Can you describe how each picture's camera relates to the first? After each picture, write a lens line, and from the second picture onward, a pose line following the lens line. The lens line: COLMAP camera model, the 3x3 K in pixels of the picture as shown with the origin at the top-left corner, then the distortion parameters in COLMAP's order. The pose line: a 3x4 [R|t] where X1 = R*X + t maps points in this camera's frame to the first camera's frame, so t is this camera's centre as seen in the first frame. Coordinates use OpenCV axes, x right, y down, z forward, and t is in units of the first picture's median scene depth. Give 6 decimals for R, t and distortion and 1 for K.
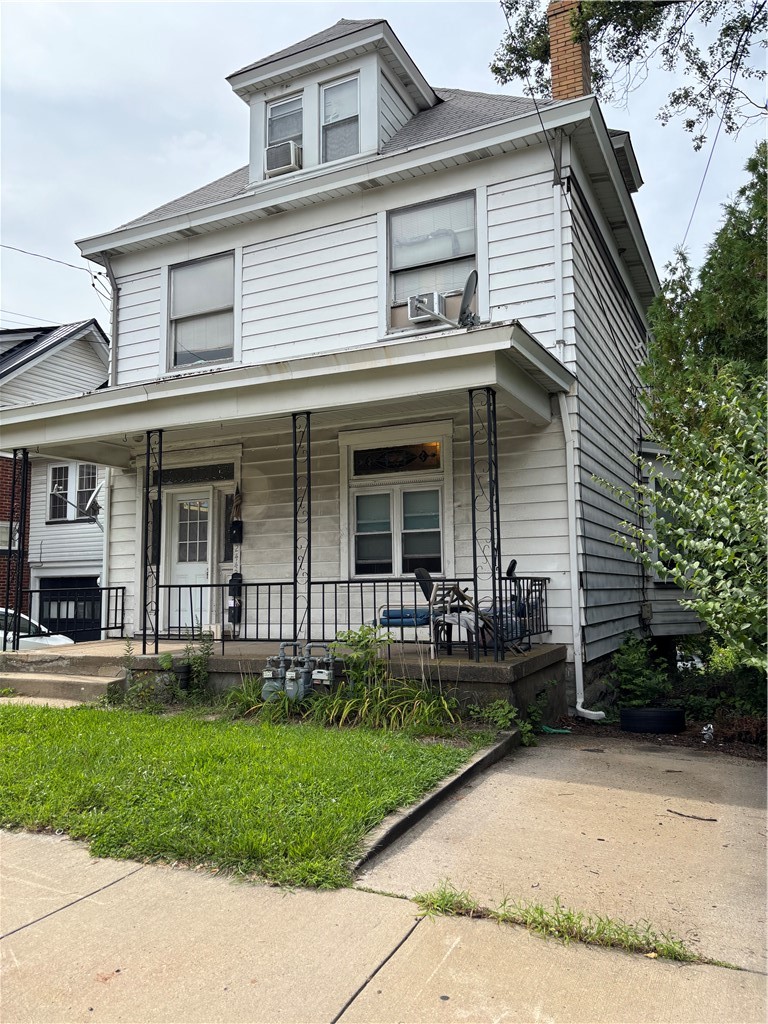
lens RADIAL K [[768.1, 0, 384.0], [0, 768.1, 512.0], [0, 0, 1]] dist [0.002115, -0.001919]
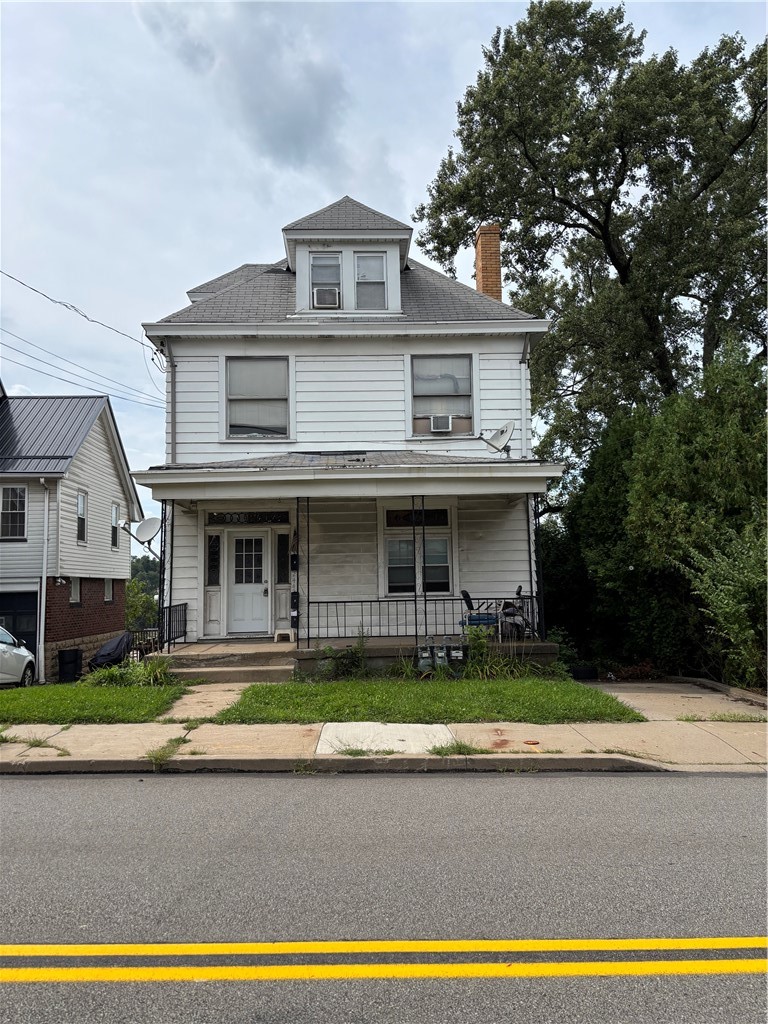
lens RADIAL K [[734.2, 0, 384.0], [0, 734.2, 512.0], [0, 0, 1]] dist [0.052012, -0.000288]
pose [[0.893382, 0.042843, 0.447250, -0.654072], [-0.038563, 0.999082, -0.018673, -0.047130], [-0.447639, -0.000565, 0.894214, -0.273415]]
